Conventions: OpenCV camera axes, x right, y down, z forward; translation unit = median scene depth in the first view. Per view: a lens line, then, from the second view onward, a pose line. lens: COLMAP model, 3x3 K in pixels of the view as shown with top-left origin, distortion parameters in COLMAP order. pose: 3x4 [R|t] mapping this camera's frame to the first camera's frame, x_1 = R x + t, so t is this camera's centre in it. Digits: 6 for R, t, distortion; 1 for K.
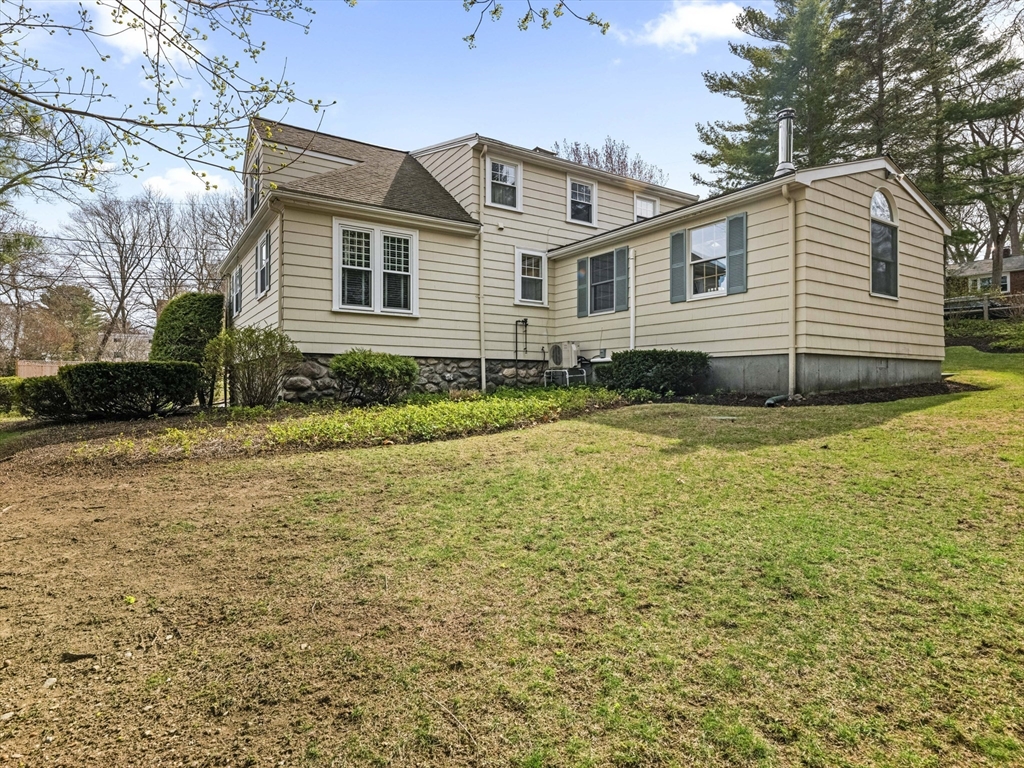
lens RADIAL K [[567.0, 0, 512.0], [0, 567.0, 384.0], [0, 0, 1]] dist [-0.000468, -0.000014]
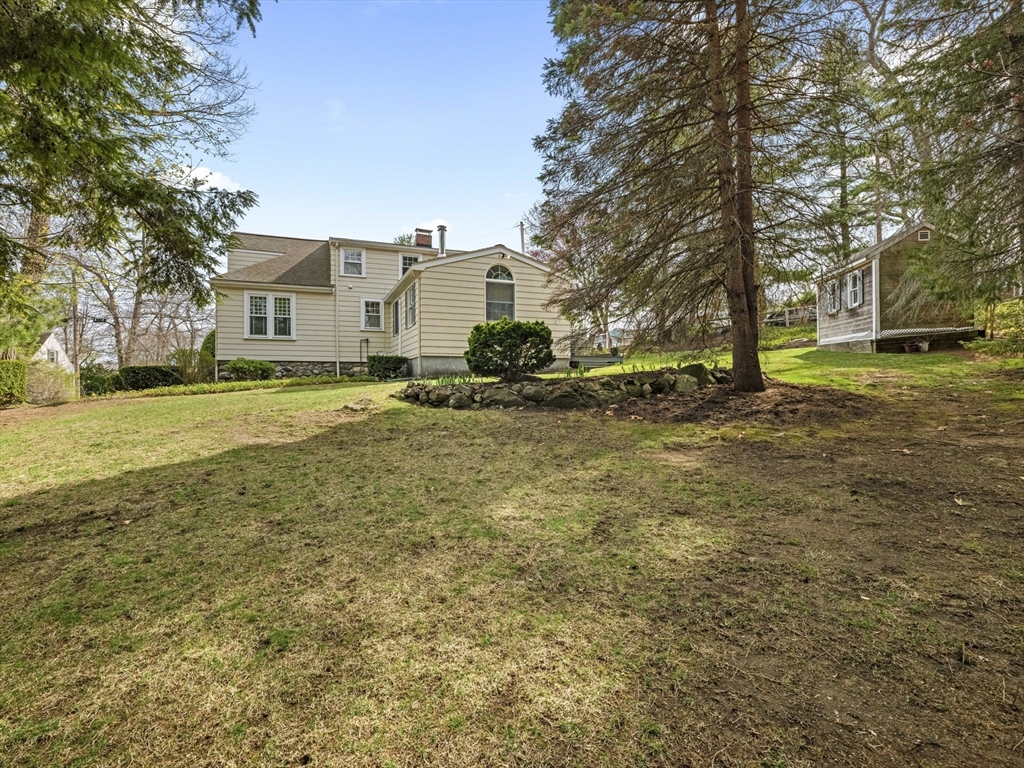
lens RADIAL K [[495.5, 0, 512.0], [0, 495.5, 384.0], [0, 0, 1]] dist [0.000140, -0.000028]
pose [[0.982604, -0.008583, -0.185517, 0.832017], [0.007716, 0.999956, -0.005395, 0.040626], [0.185555, 0.003869, 0.982626, -0.460850]]
